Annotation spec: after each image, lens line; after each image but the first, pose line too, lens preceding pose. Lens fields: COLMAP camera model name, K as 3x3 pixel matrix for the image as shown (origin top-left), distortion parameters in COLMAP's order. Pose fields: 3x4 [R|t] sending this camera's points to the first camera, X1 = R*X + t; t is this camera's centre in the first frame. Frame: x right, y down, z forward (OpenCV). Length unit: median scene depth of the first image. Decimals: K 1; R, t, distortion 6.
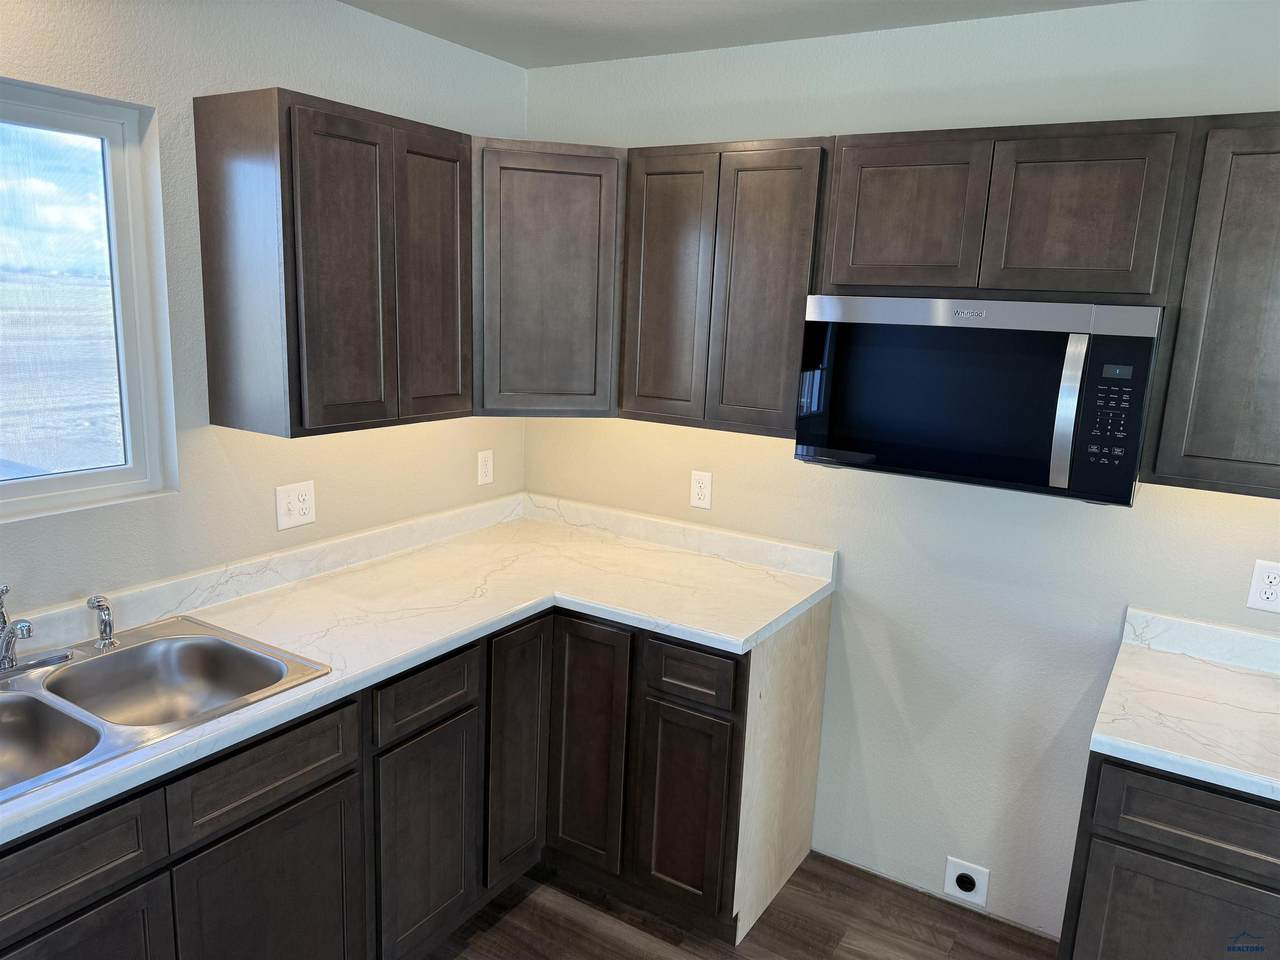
lens RADIAL K [[907.9, 0, 644.4], [0, 907.9, 471.0], [0, 0, 1]] dist [0.018446, -0.009779]
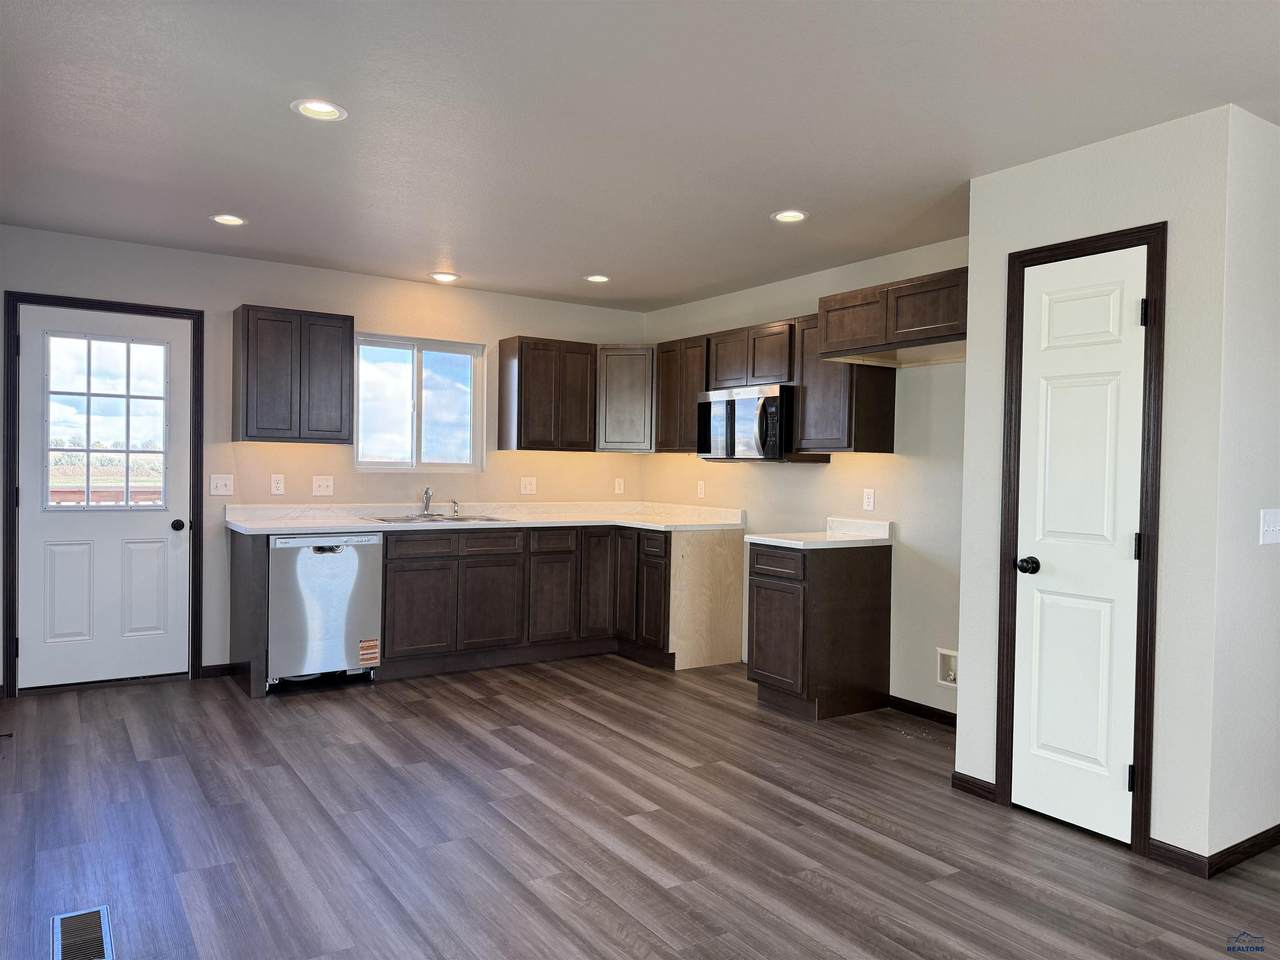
lens RADIAL K [[907.9, 0, 639.5], [0, 907.9, 475.4], [0, 0, 1]] dist [0.018446, -0.009779]
pose [[0.908084, -0.020501, -0.418287, 1.107244], [-0.061611, 0.981393, -0.181855, 0.515965], [0.414232, 0.190911, 0.889924, -1.314834]]
